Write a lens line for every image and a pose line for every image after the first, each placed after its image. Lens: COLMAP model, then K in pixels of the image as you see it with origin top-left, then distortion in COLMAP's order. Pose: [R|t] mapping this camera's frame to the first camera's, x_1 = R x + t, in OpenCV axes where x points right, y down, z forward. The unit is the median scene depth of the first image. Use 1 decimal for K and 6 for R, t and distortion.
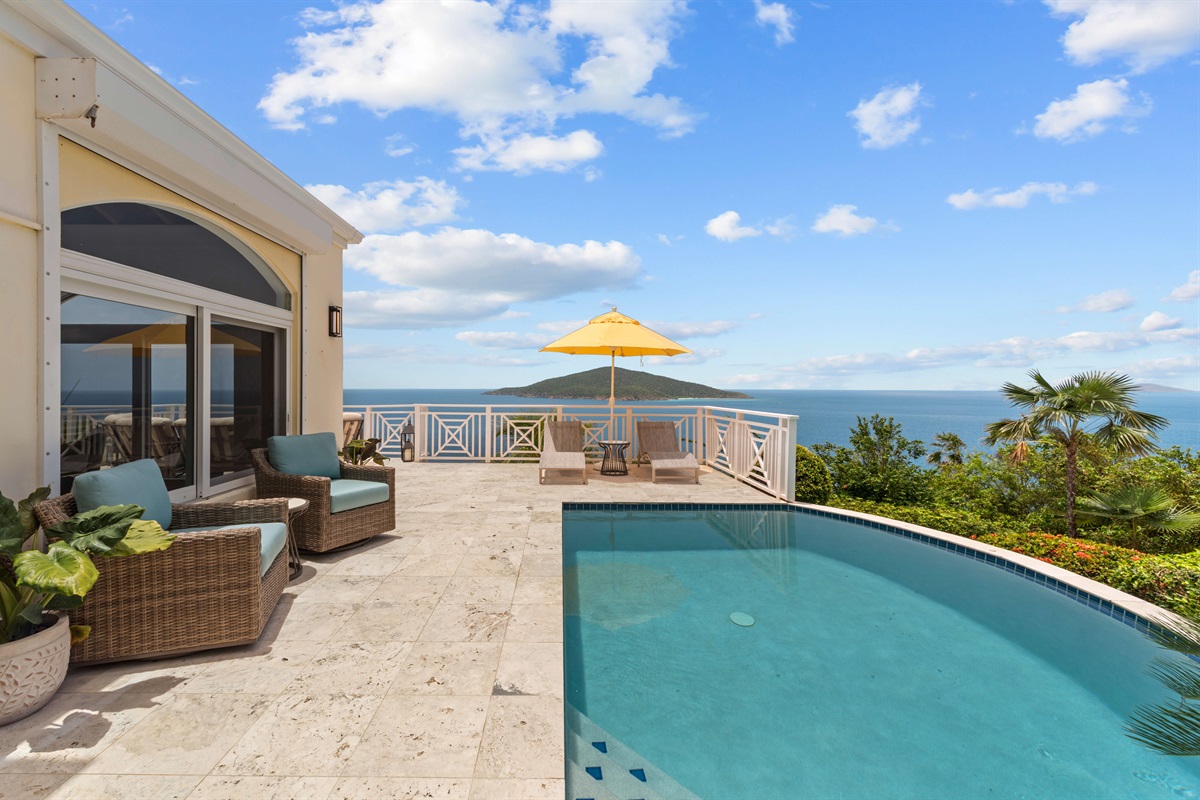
lens RADIAL K [[499.1, 0, 561.7], [0, 499.1, 383.9], [0, 0, 1]] dist [0.004831, 0.000340]
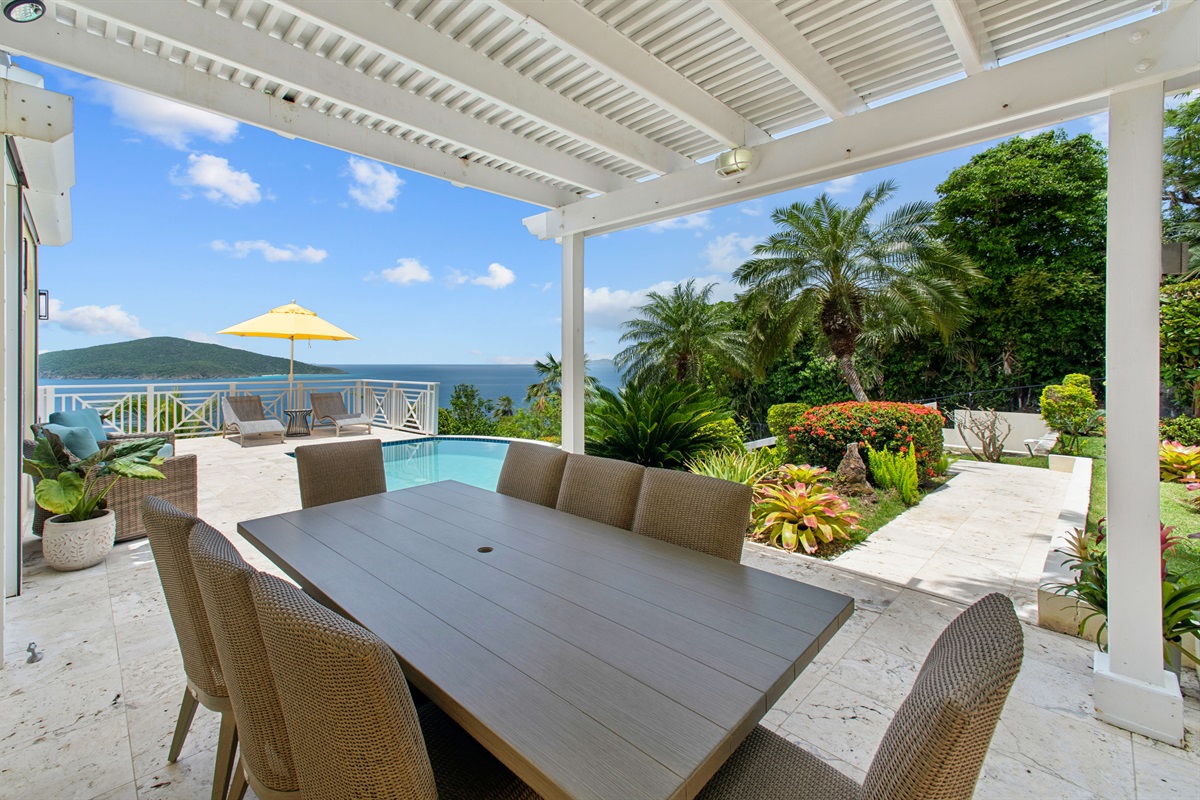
lens RADIAL K [[519.7, 0, 548.6], [0, 519.7, 359.5], [0, 0, 1]] dist [-0.000852, 0.000018]
pose [[0.734758, 0.000737, 0.678328, -0.386557], [-0.001560, 0.999999, 0.000604, -0.013832], [-0.678327, -0.001502, 0.734759, -0.460699]]
